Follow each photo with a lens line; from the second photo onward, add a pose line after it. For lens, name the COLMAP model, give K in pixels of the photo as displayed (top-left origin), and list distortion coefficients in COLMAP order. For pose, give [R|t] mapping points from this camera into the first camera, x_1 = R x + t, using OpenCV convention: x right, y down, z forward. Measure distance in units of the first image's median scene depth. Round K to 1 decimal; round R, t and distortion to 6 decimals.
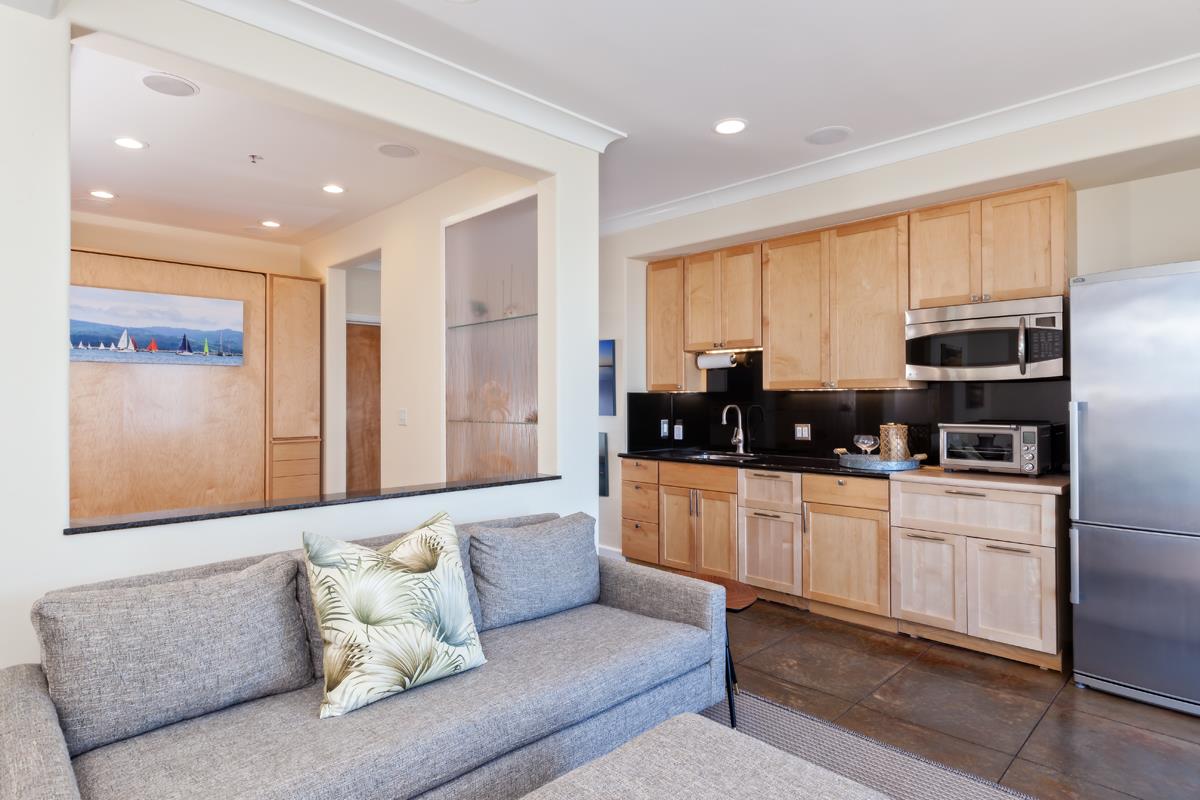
lens RADIAL K [[643.2, 0, 602.4], [0, 643.2, 398.2], [0, 0, 1]] dist [0.000862, -0.000345]
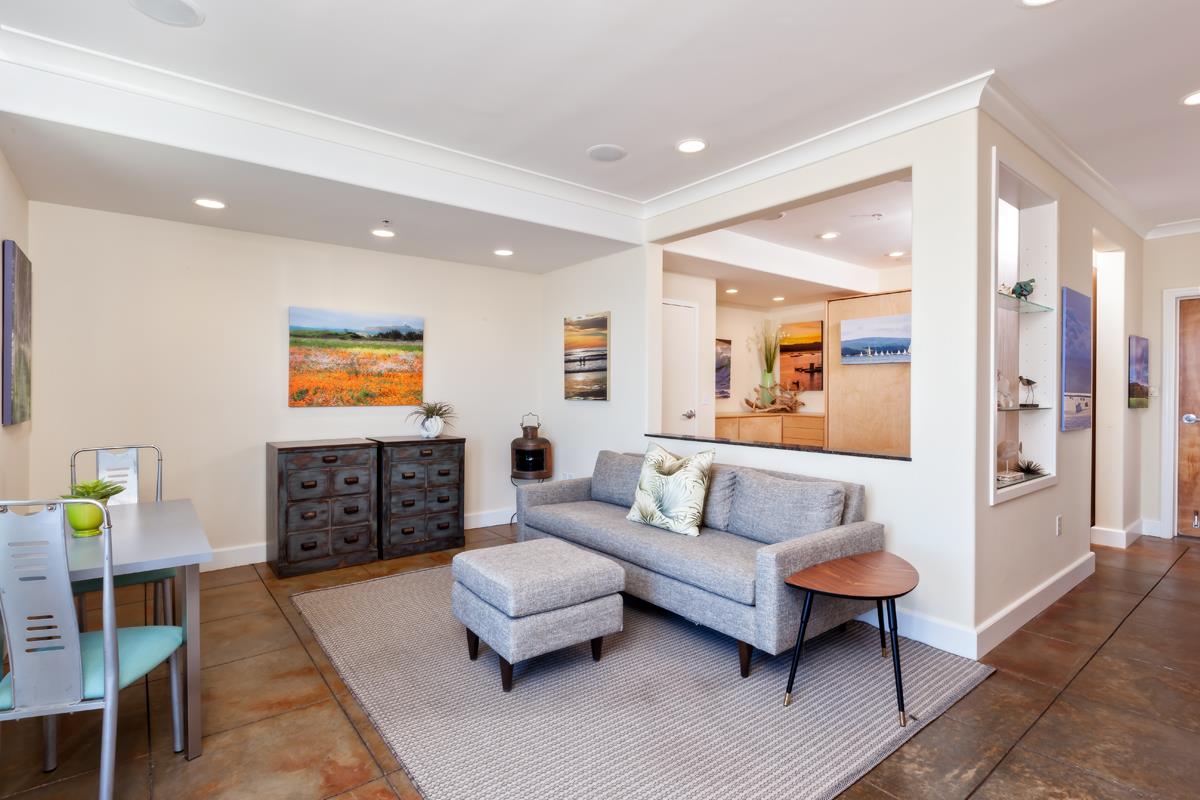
lens RADIAL K [[578.8, 0, 603.3], [0, 578.8, 396.5], [0, 0, 1]] dist [0.000259, -0.000049]
pose [[-0.125978, 0.014350, -0.991929, 1.518660], [0.008515, 0.999874, 0.013384, 0.001083], [0.991997, -0.006760, -0.126084, 1.042589]]
